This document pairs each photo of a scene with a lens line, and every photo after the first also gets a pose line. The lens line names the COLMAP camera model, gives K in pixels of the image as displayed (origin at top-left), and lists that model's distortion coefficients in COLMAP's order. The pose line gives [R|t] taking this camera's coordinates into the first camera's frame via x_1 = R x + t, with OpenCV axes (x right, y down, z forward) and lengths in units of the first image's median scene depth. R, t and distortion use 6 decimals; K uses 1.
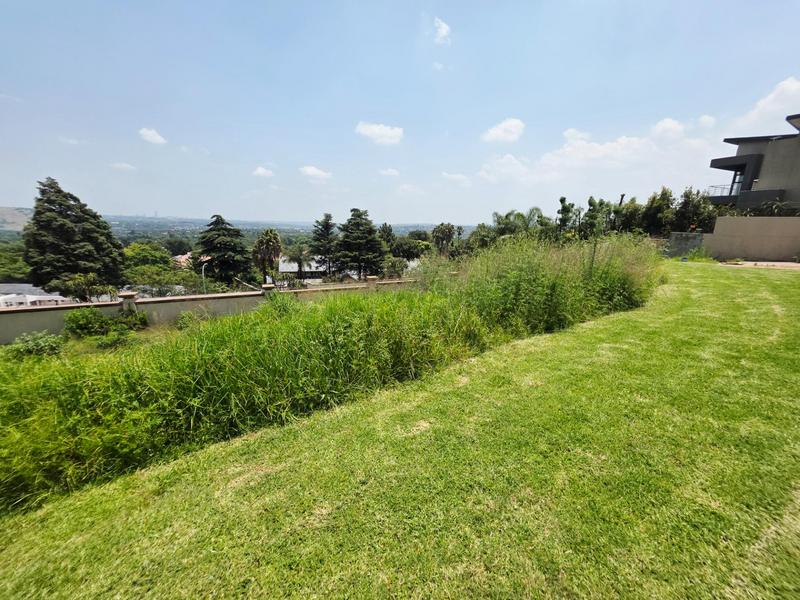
lens RADIAL K [[317.5, 0, 402.2], [0, 317.5, 299.9], [0, 0, 1]] dist [0.000800, -0.000288]
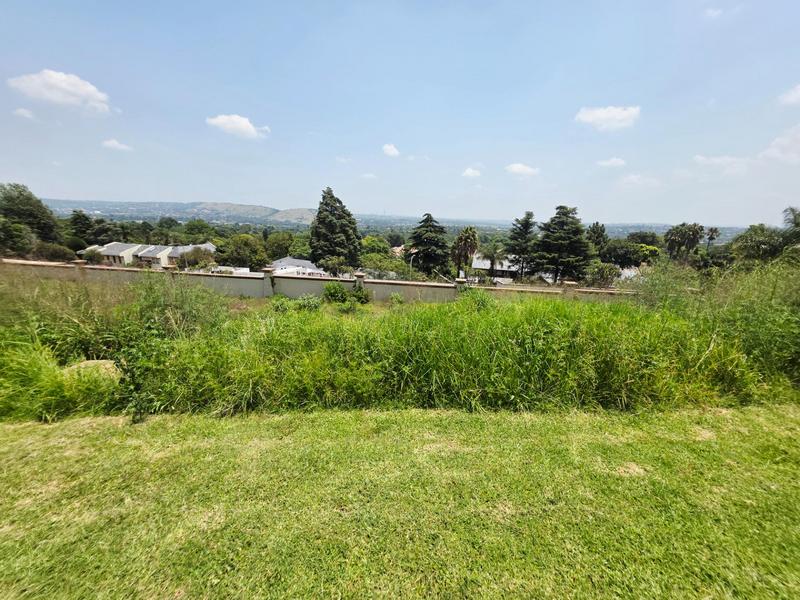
lens RADIAL K [[317.5, 0, 402.2], [0, 317.5, 299.9], [0, 0, 1]] dist [0.000800, -0.000288]
pose [[0.832496, 0.142684, -0.535343, -0.046407], [-0.139933, 0.989091, 0.046016, 0.007219], [0.536069, 0.036604, 0.843380, -0.023638]]
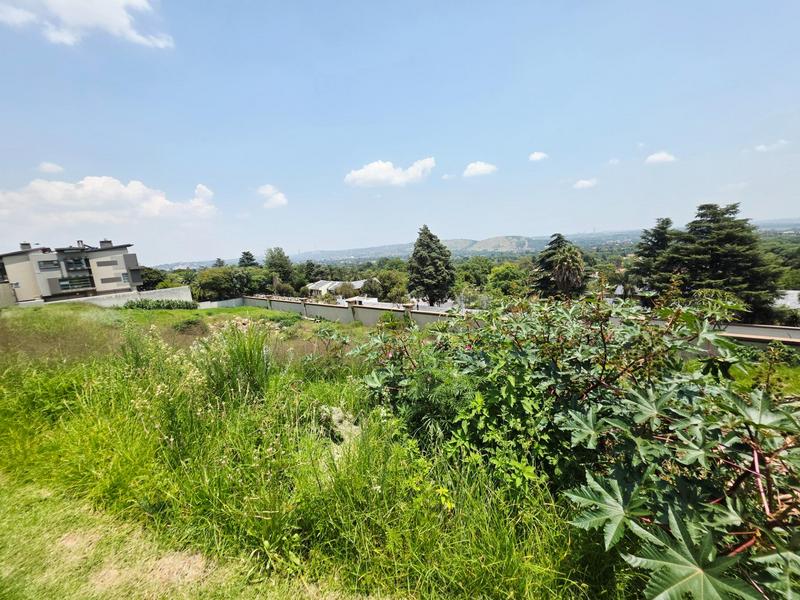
lens RADIAL K [[317.5, 0, 402.2], [0, 317.5, 299.9], [0, 0, 1]] dist [0.000800, -0.000288]
pose [[0.383979, 0.091907, -0.918757, 2.592624], [-0.129246, 0.990588, 0.045076, -0.629871], [0.914252, 0.101437, 0.392243, 2.691949]]
